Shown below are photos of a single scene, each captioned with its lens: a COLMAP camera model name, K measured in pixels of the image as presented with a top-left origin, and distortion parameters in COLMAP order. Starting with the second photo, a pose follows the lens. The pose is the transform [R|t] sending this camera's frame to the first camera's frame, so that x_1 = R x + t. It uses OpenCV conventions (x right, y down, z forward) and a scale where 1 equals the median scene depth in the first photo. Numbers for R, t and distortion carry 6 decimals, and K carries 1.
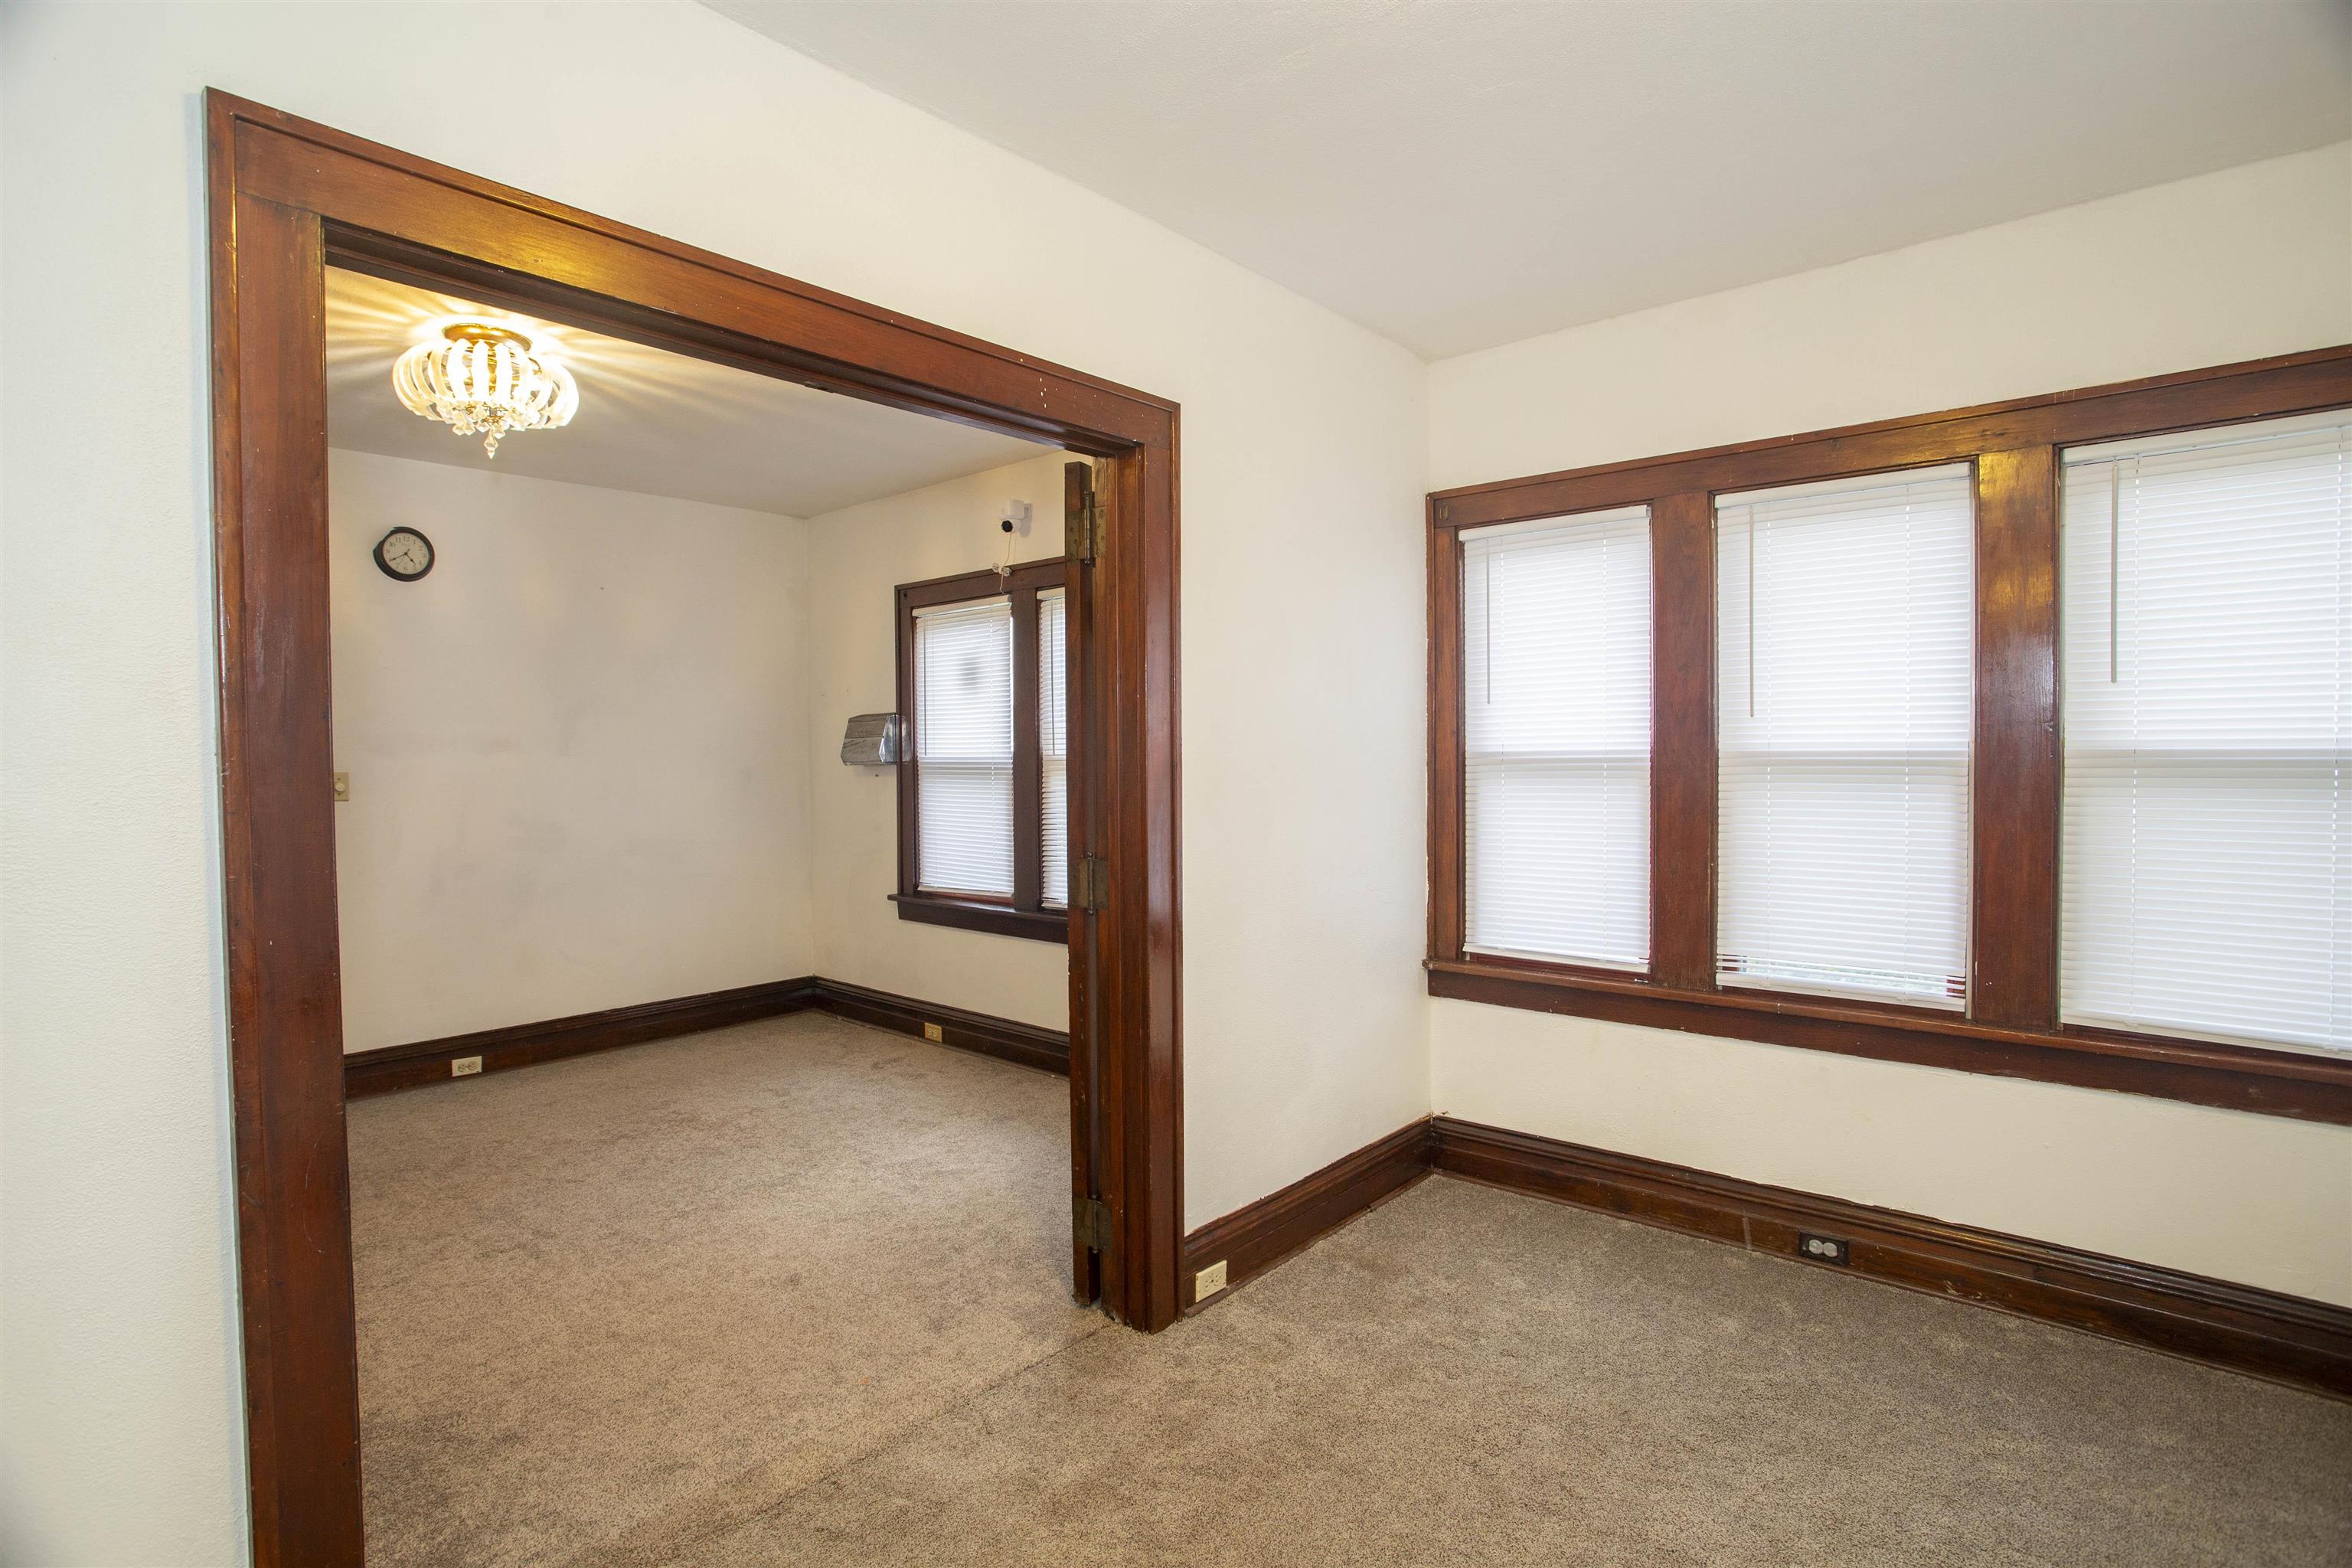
lens RADIAL K [[1154.8, 0, 1165.4], [0, 1154.8, 780.2], [0, 0, 1]] dist [-0.068147, 0.030554]
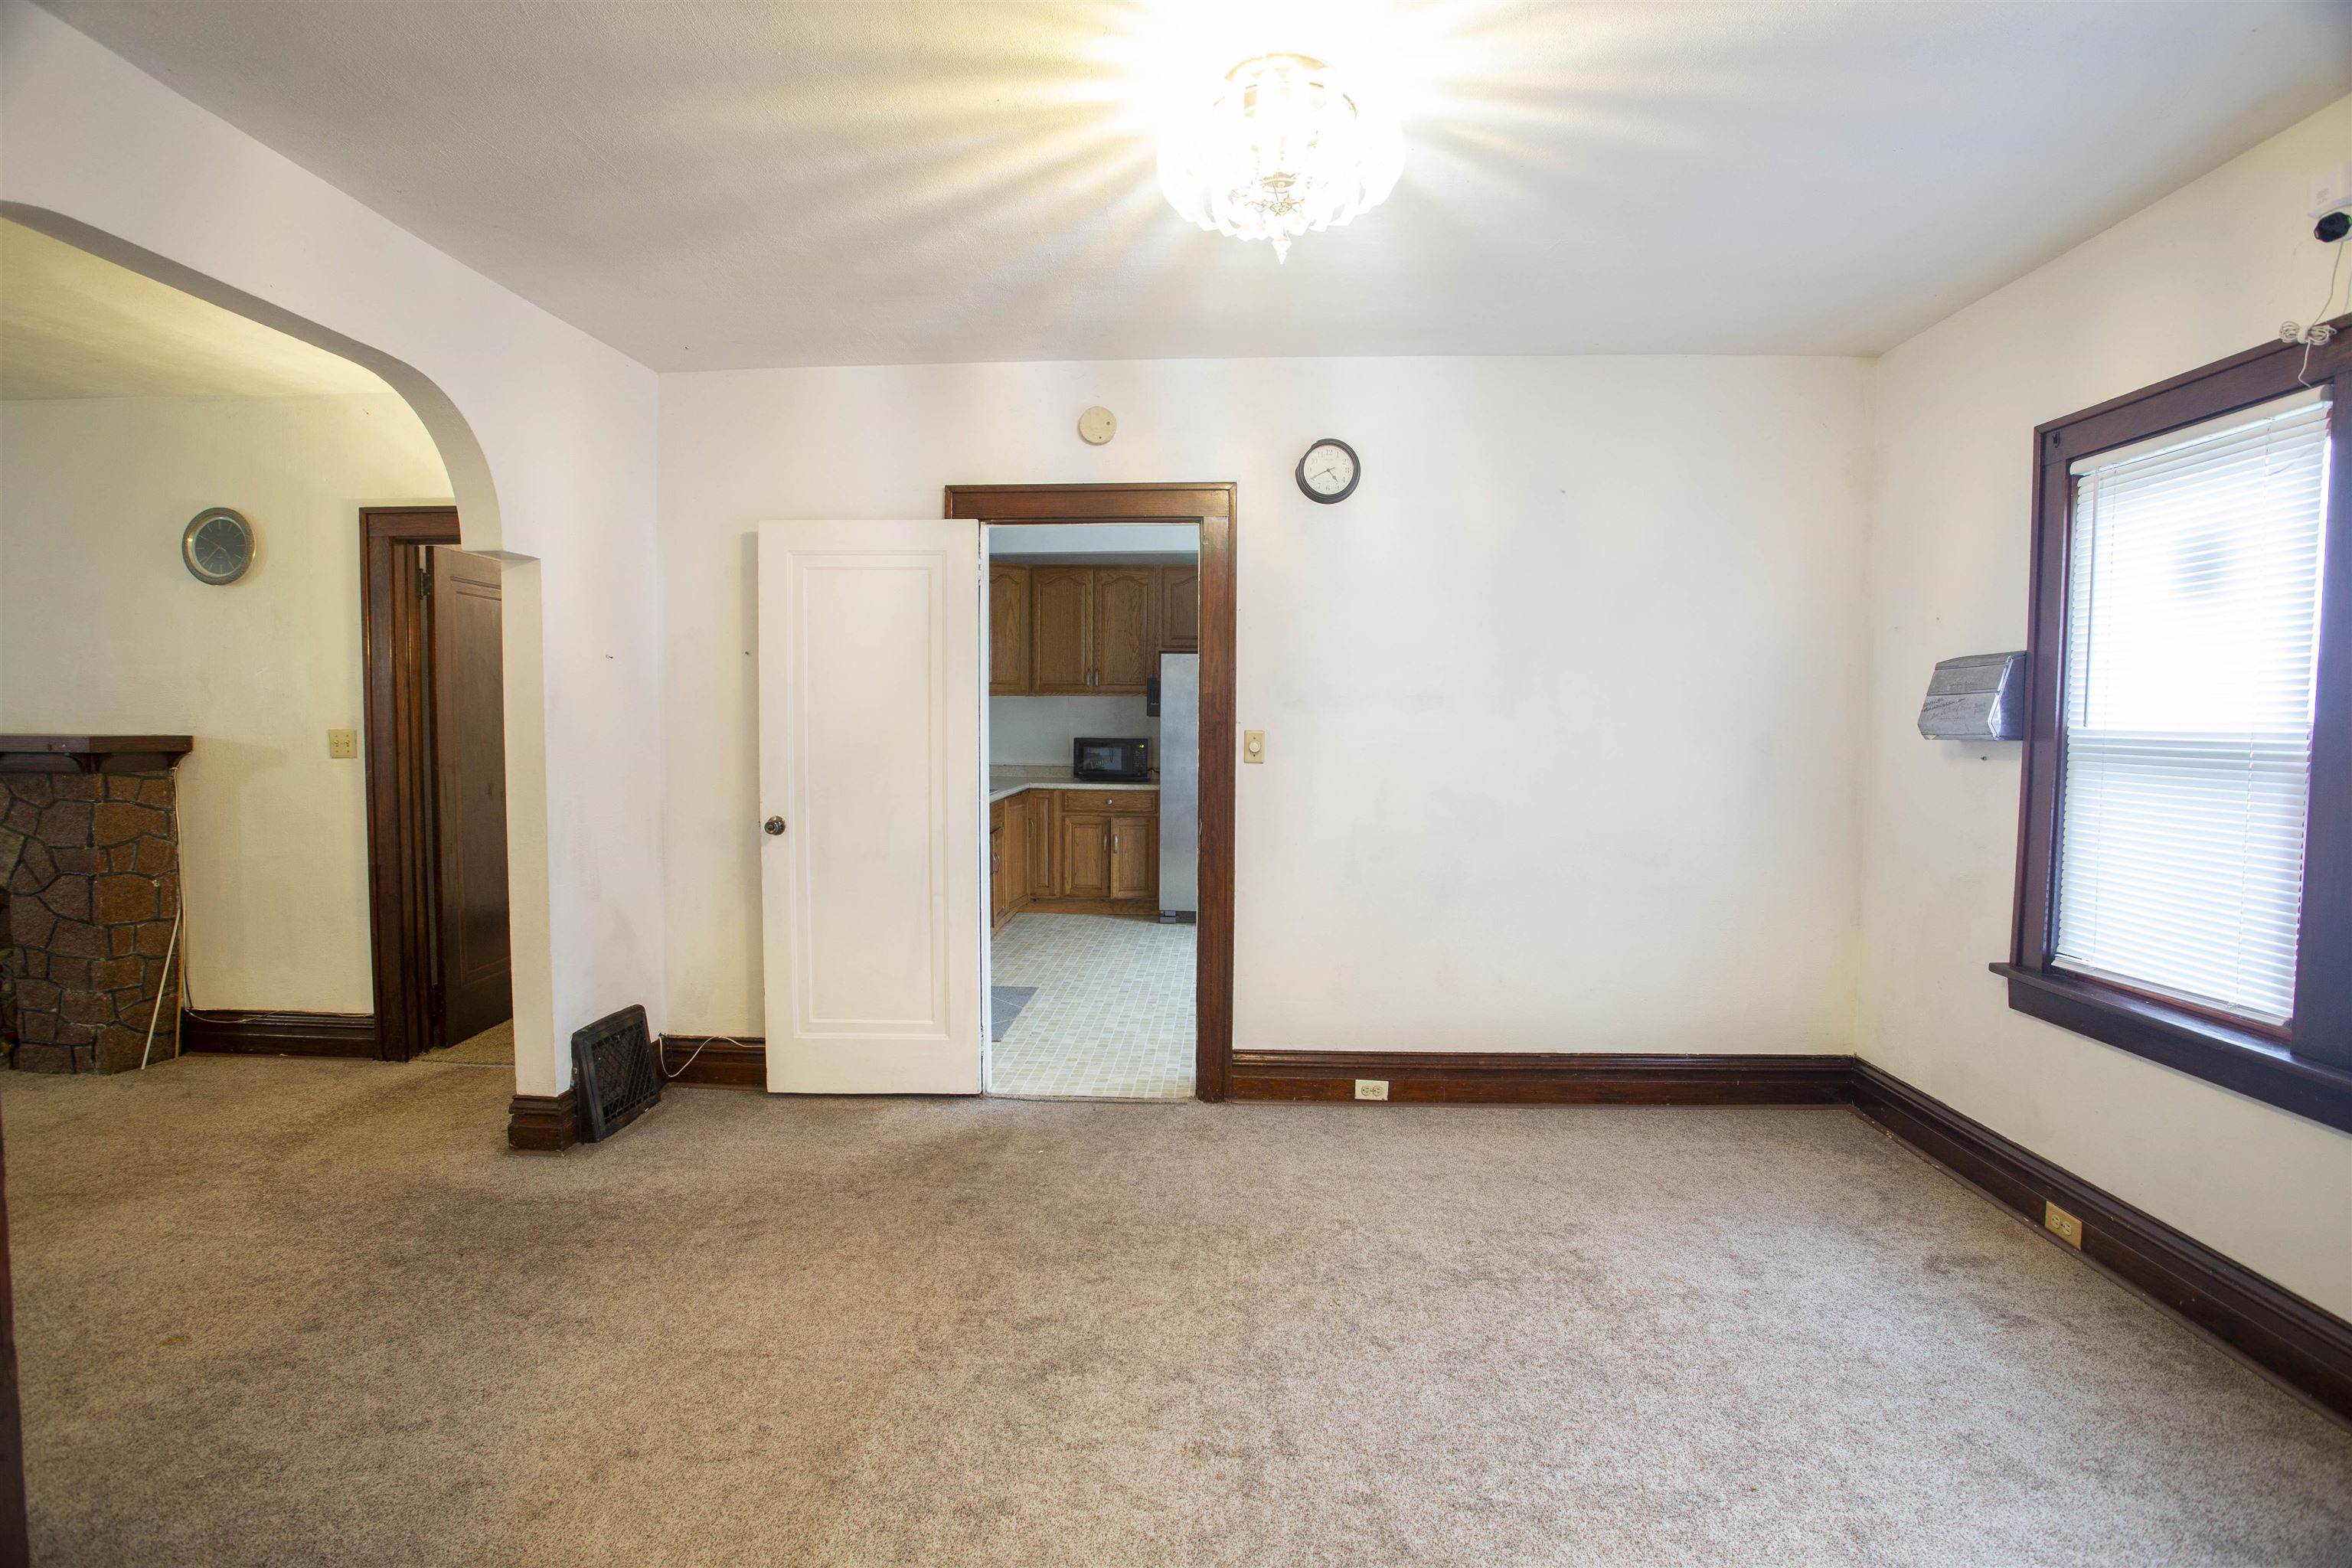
lens RADIAL K [[1154.8, 0, 1165.4], [0, 1154.8, 780.2], [0, 0, 1]] dist [-0.068147, 0.030554]
pose [[0.619810, 0.055825, -0.782764, -0.061551], [-0.031931, 0.998435, 0.045923, -0.006222], [0.784102, -0.003469, 0.620623, 0.327641]]
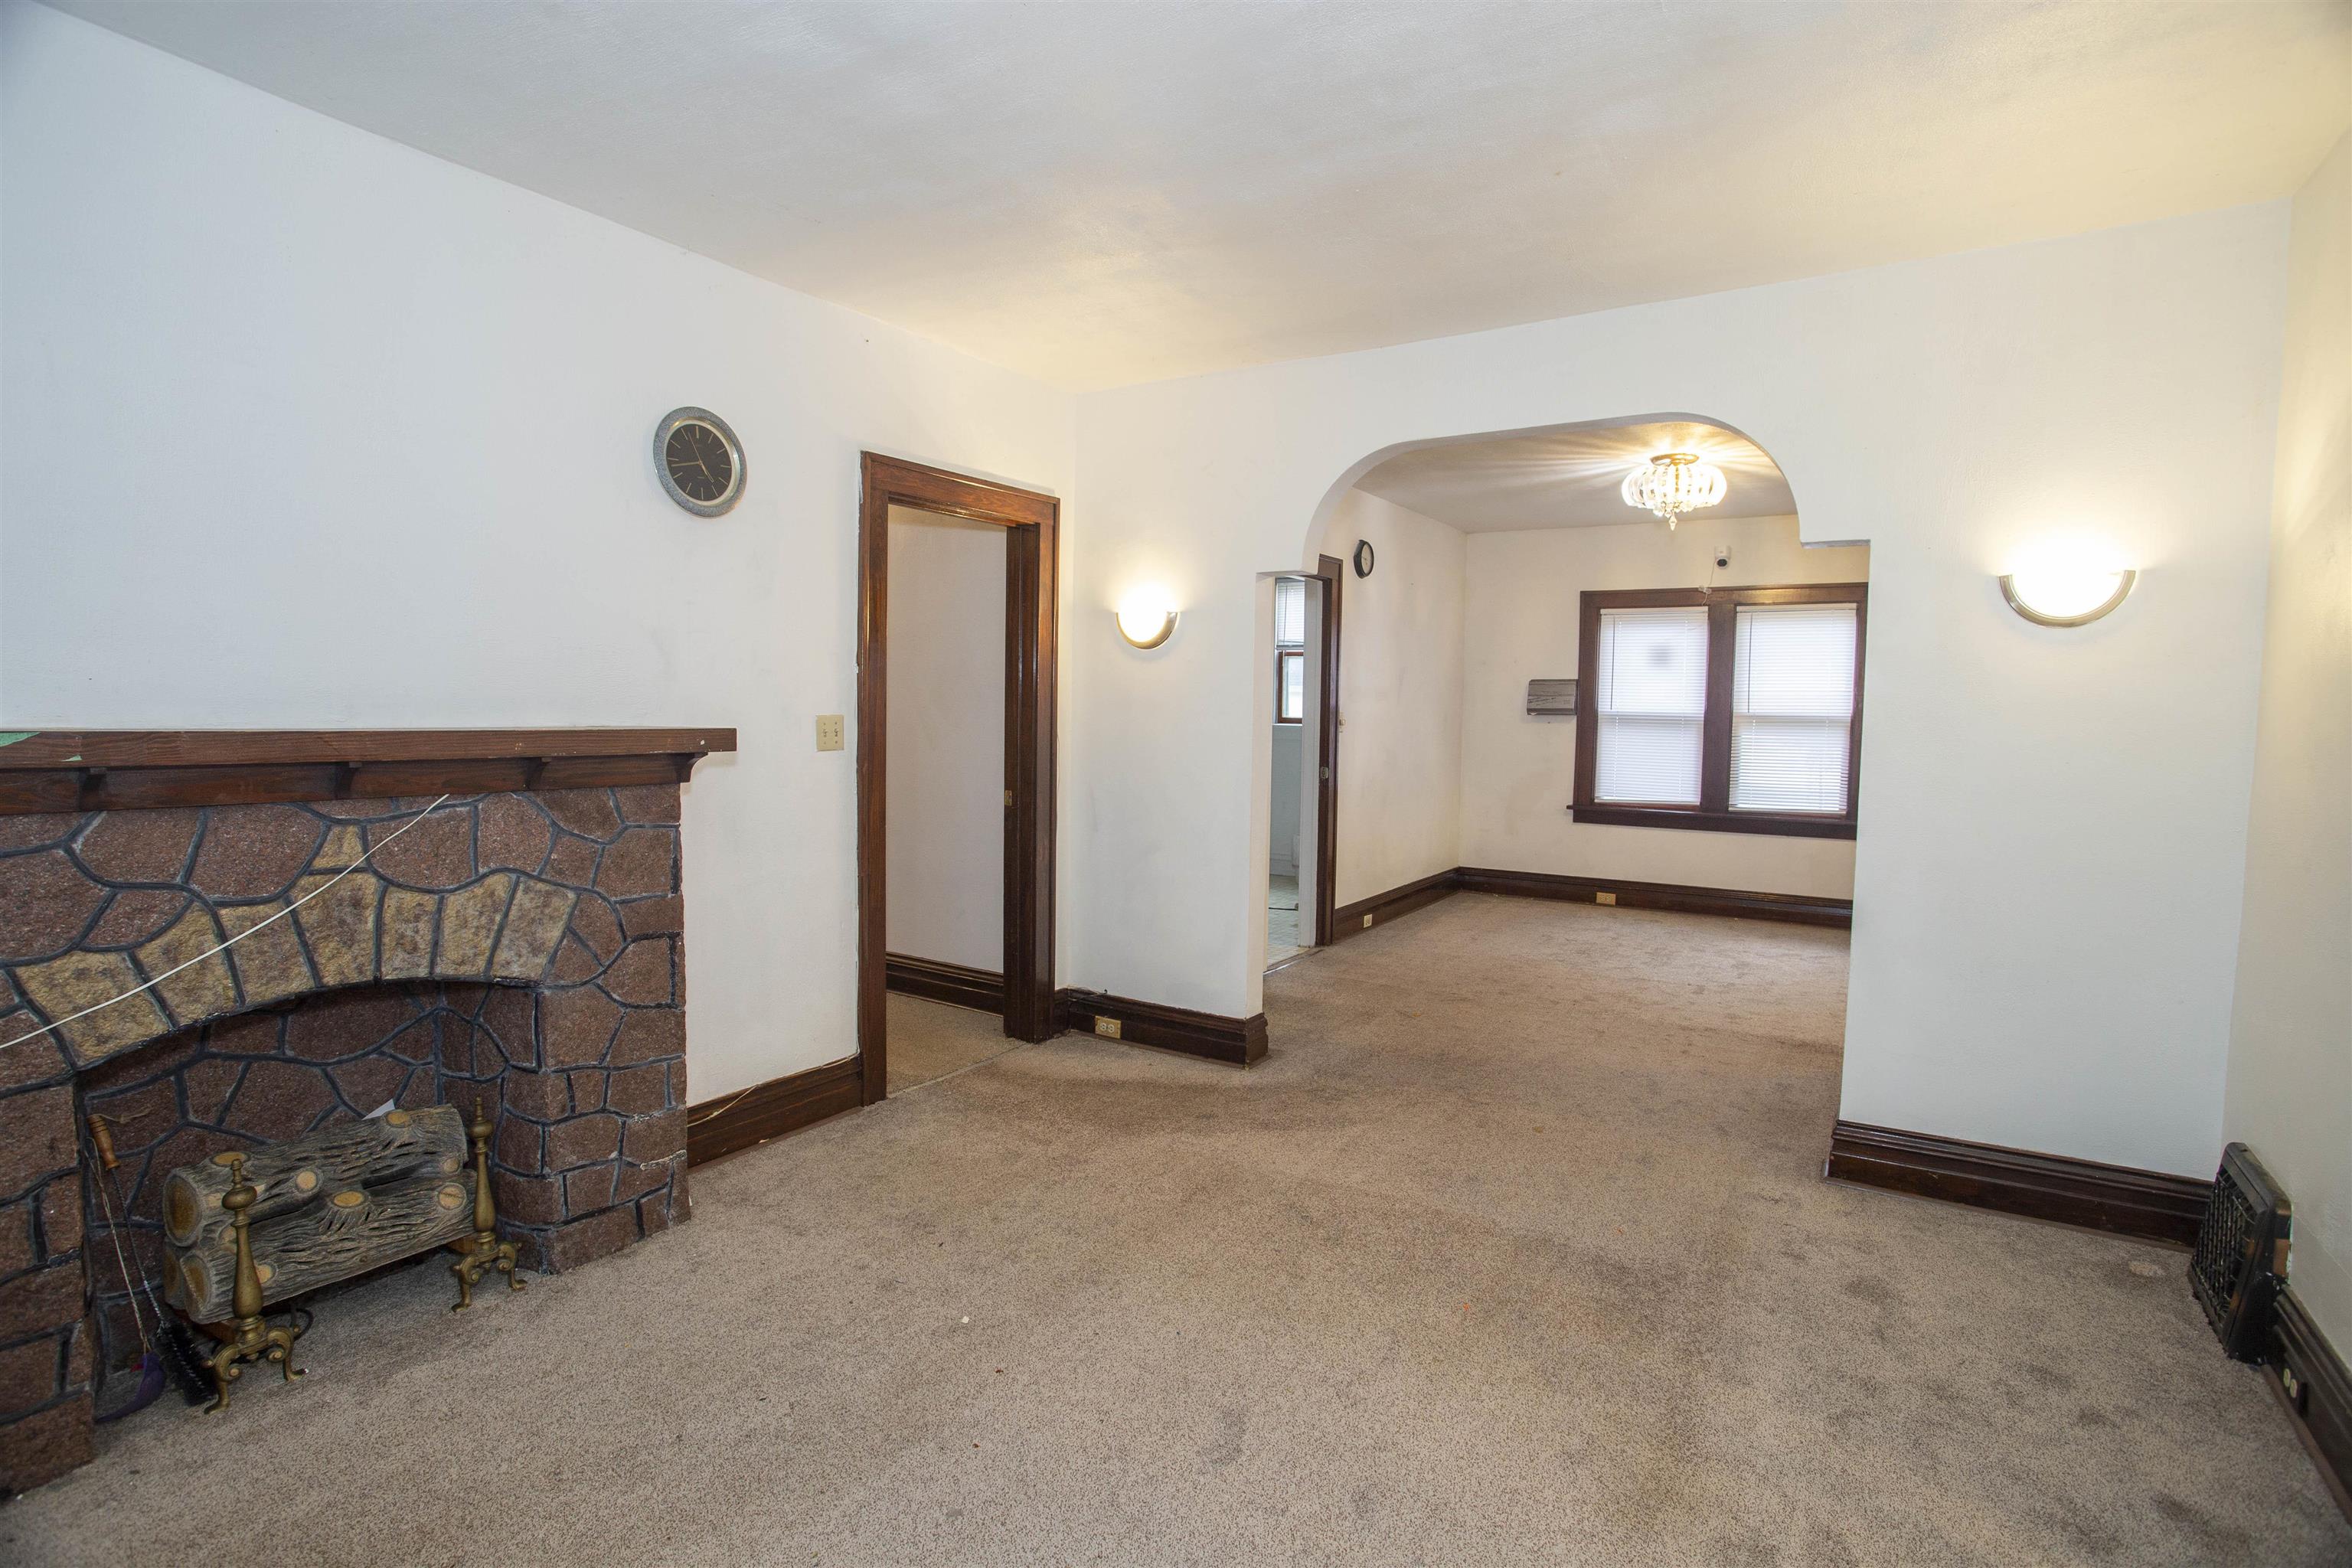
lens RADIAL K [[1154.8, 0, 1165.4], [0, 1154.8, 780.2], [0, 0, 1]] dist [-0.068147, 0.030554]
pose [[0.987153, 0.012335, 0.159299, -1.012490], [-0.018729, 0.999075, 0.038701, 0.023027], [-0.158674, -0.041187, 0.986472, -0.357338]]
